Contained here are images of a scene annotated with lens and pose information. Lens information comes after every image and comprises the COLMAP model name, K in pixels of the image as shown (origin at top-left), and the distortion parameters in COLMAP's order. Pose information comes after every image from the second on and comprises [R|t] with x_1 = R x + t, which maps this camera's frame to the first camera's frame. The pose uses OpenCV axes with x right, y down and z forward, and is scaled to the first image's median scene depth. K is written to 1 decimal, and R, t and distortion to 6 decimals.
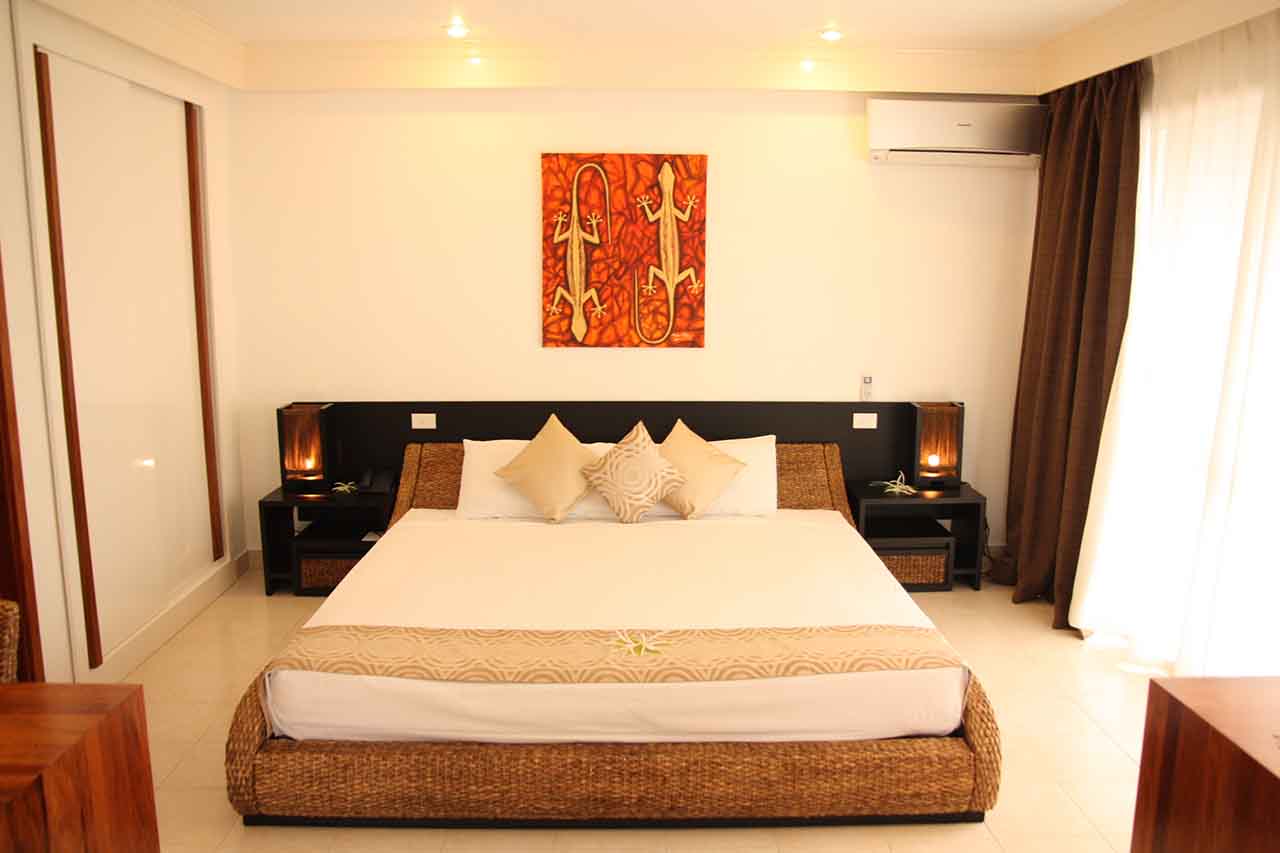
lens RADIAL K [[1046.4, 0, 640.0], [0, 1046.4, 426.5], [0, 0, 1]] dist [-0.136742, 0.005007]
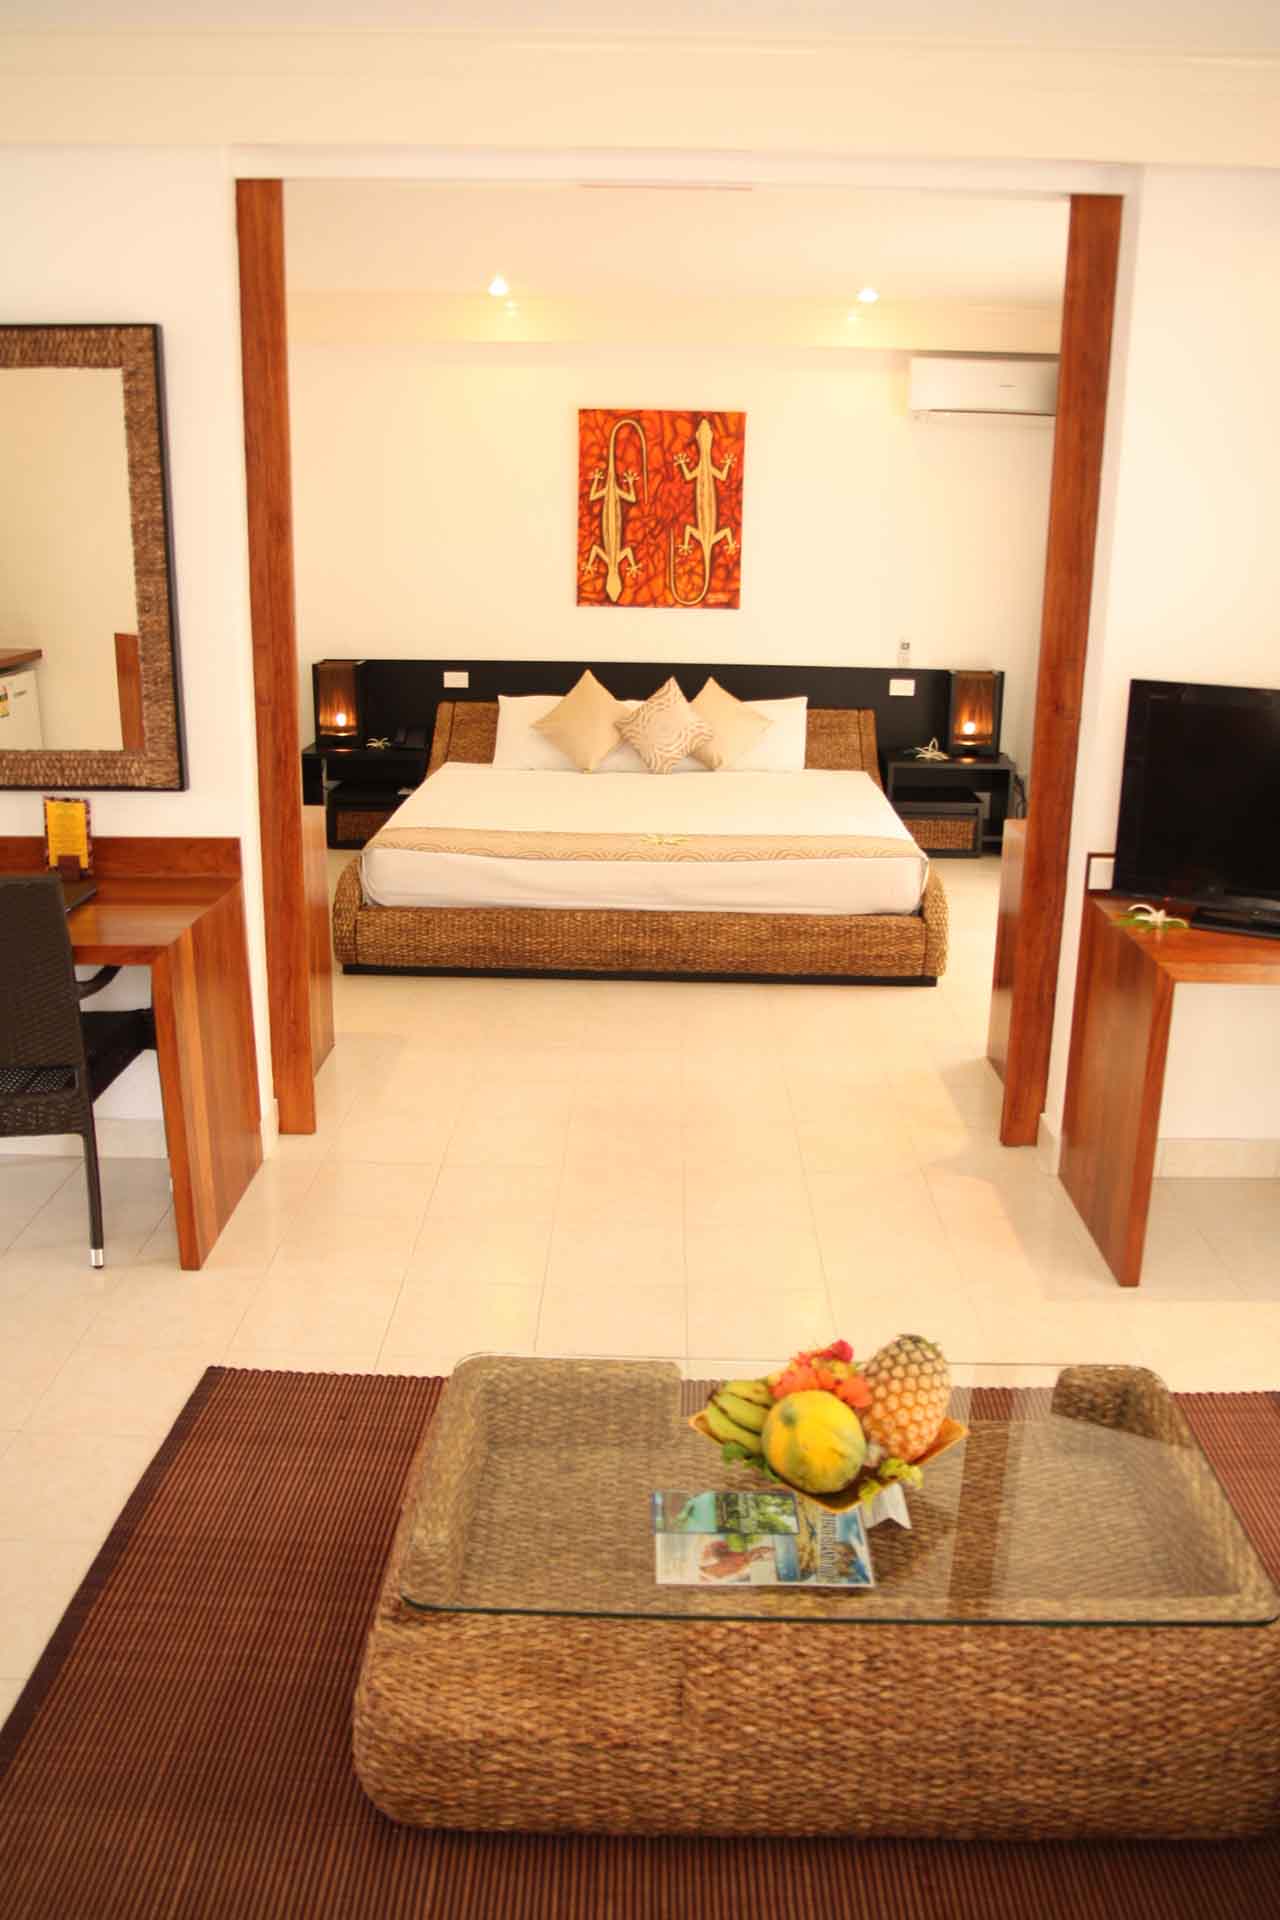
lens RADIAL K [[1569.7, 0, 640.0], [0, 1569.7, 960.0], [0, 0, 1]] dist [-0.136742, 0.005007]
pose [[0.999260, 0.021896, -0.031608, 0.021668], [-0.017781, 0.991990, 0.125060, 0.073399], [0.034093, -0.124405, 0.991646, -0.524150]]
